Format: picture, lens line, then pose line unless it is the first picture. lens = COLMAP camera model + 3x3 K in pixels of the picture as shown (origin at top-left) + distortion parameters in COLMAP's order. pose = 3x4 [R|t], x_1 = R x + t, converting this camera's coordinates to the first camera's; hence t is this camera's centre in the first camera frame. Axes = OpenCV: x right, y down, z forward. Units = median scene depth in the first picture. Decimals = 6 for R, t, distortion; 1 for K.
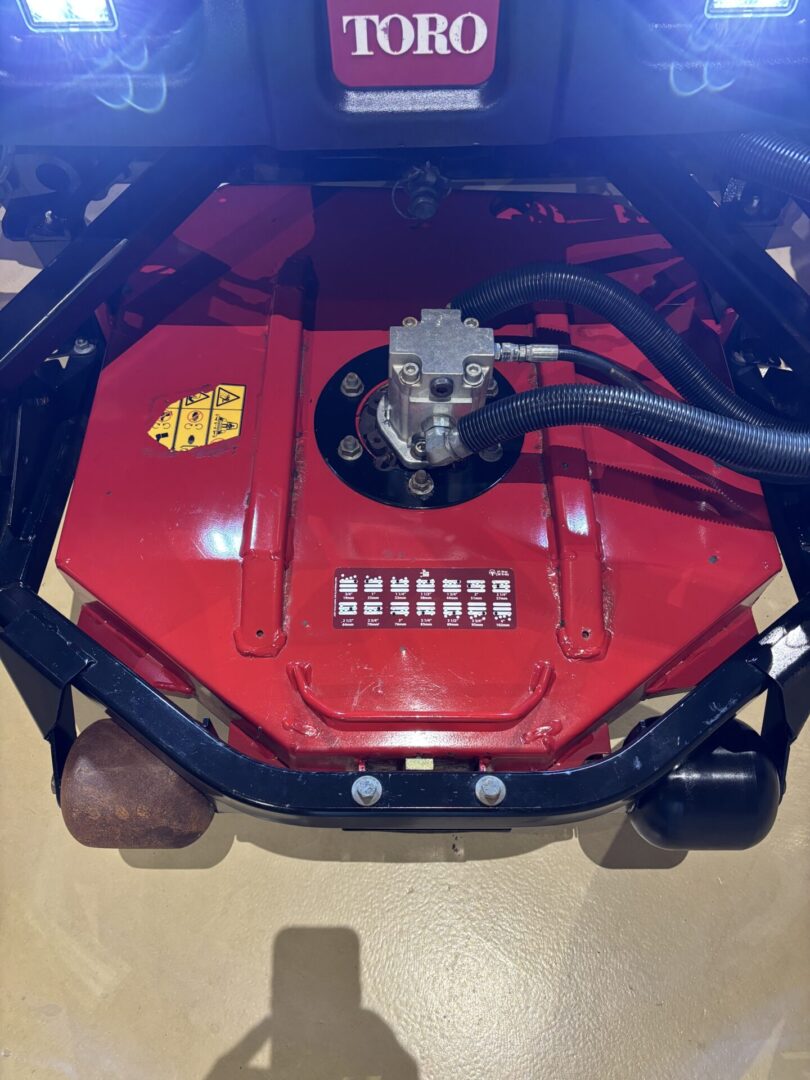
lens RADIAL K [[815.2, 0, 405.1], [0, 815.2, 539.9], [0, 0, 1]] dist [0.004608, 0.006711]
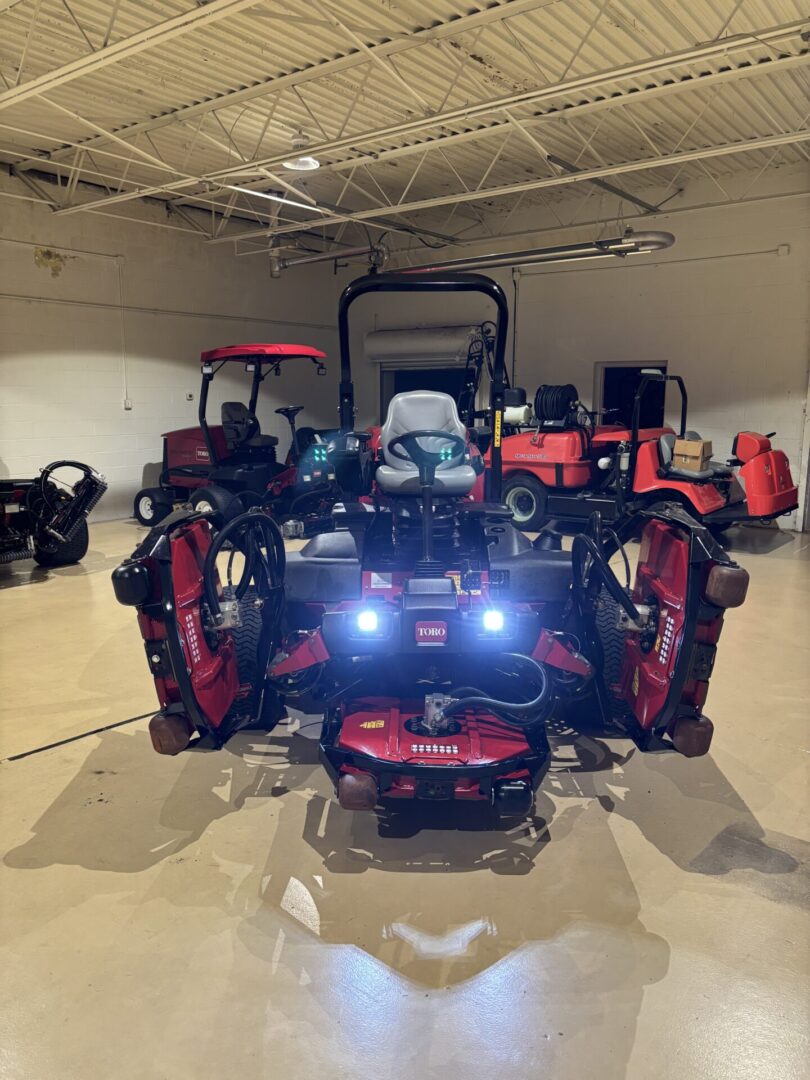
lens RADIAL K [[815.2, 0, 404.4], [0, 815.2, 538.9], [0, 0, 1]] dist [0.004608, 0.006711]
pose [[0.999890, 0.008438, -0.012237, -0.080179], [-0.014859, 0.588813, -0.808132, 2.575408], [0.000387, 0.808225, 0.588874, -2.036218]]
